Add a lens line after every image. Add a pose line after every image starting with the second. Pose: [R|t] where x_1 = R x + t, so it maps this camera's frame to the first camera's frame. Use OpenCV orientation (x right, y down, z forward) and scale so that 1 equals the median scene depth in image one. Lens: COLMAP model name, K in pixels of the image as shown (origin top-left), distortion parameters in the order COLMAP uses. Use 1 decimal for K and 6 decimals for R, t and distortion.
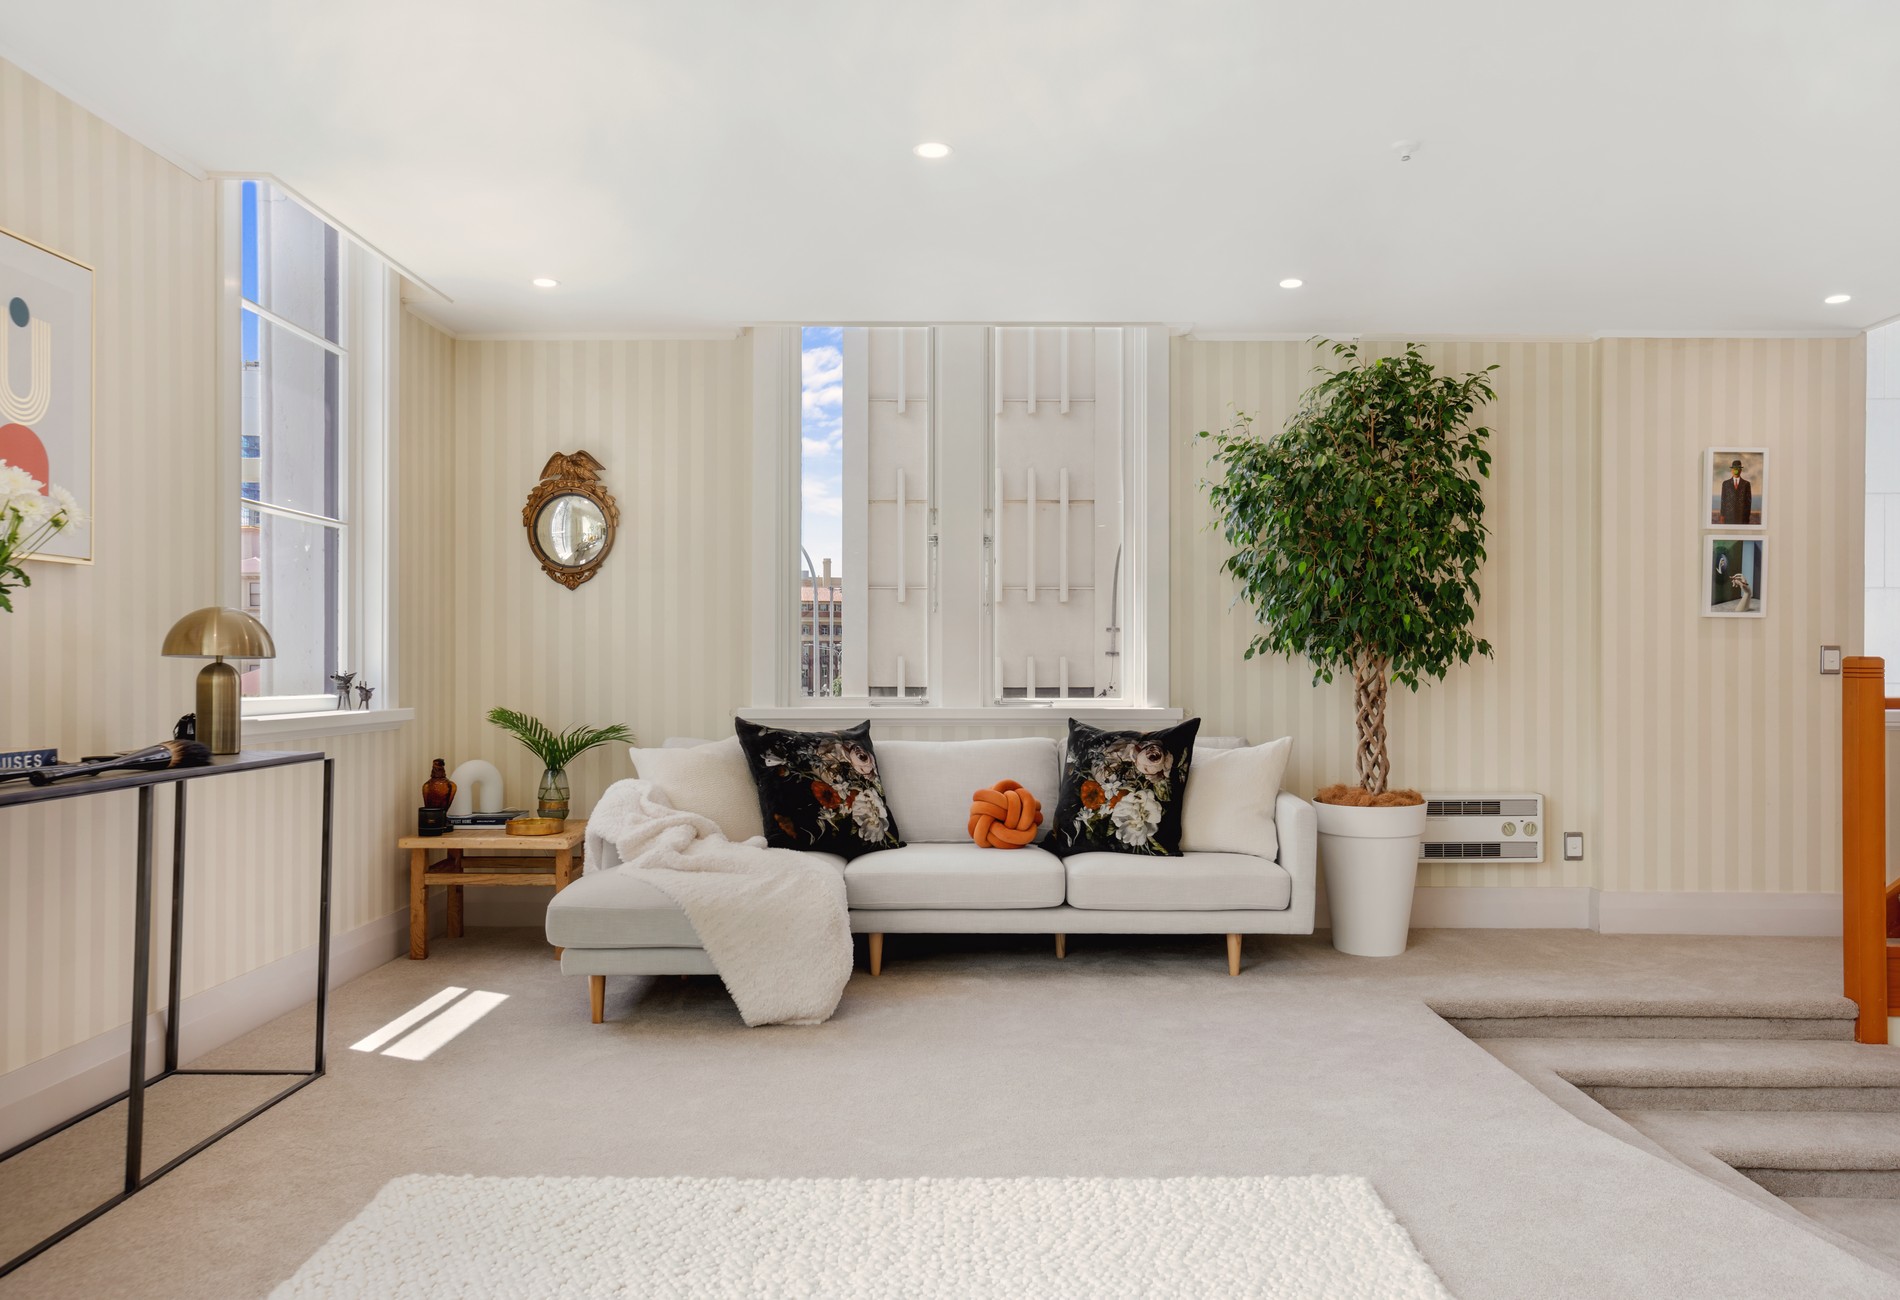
lens RADIAL K [[1356.6, 0, 949.8], [0, 1356.6, 670.2], [0, 0, 1]] dist [0.024766, 0.002223]
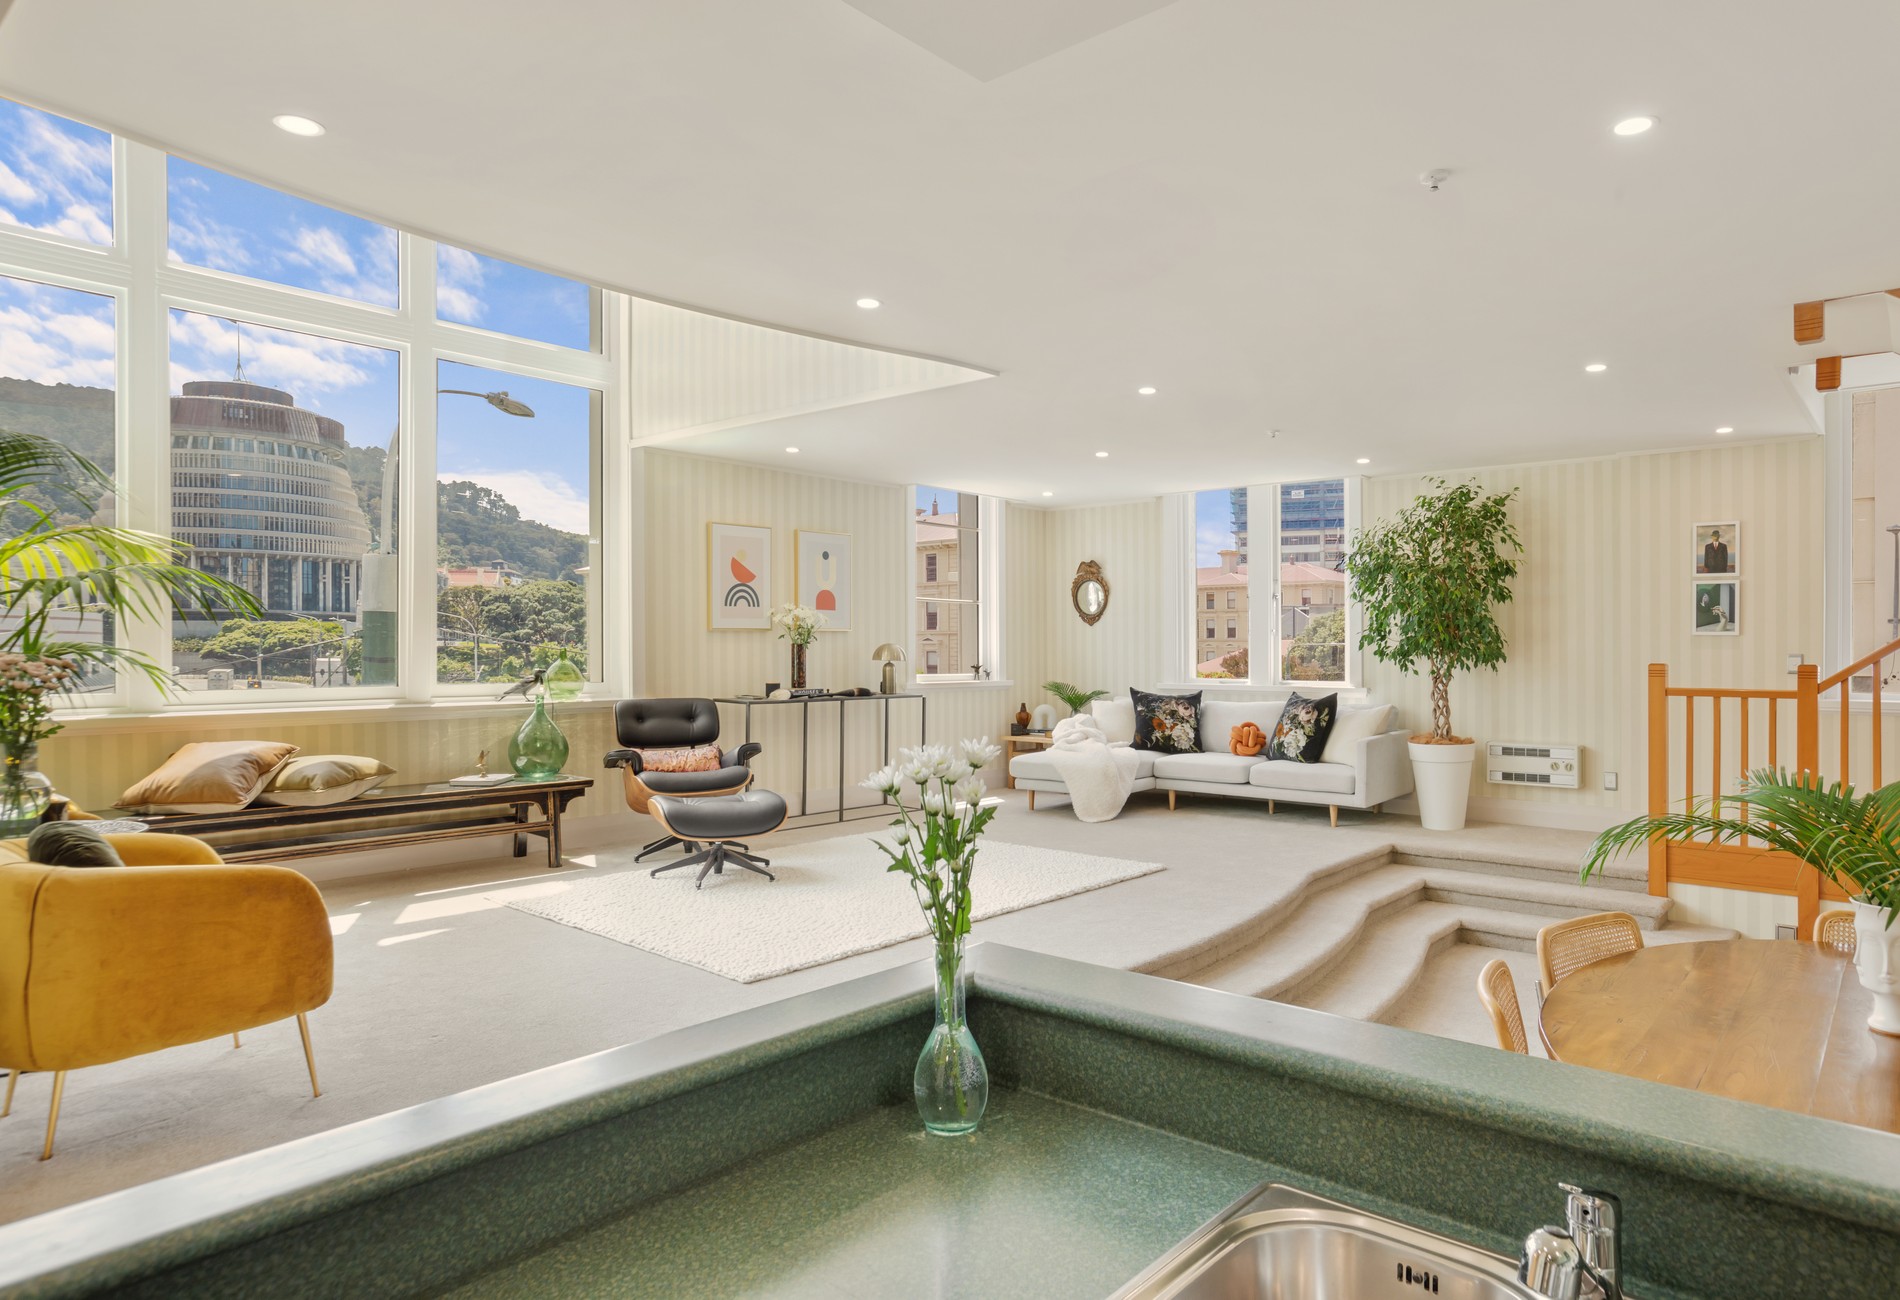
lens RADIAL K [[1141.9, 0, 996.4], [0, 1141.9, 666.6], [0, 0, 1]] dist [-0.019158, 0.011048]
pose [[0.763871, 0.008682, -0.645311, 0.830609], [-0.006849, 0.999962, 0.005346, -0.005399], [0.645333, 0.000336, 0.763901, -0.495447]]
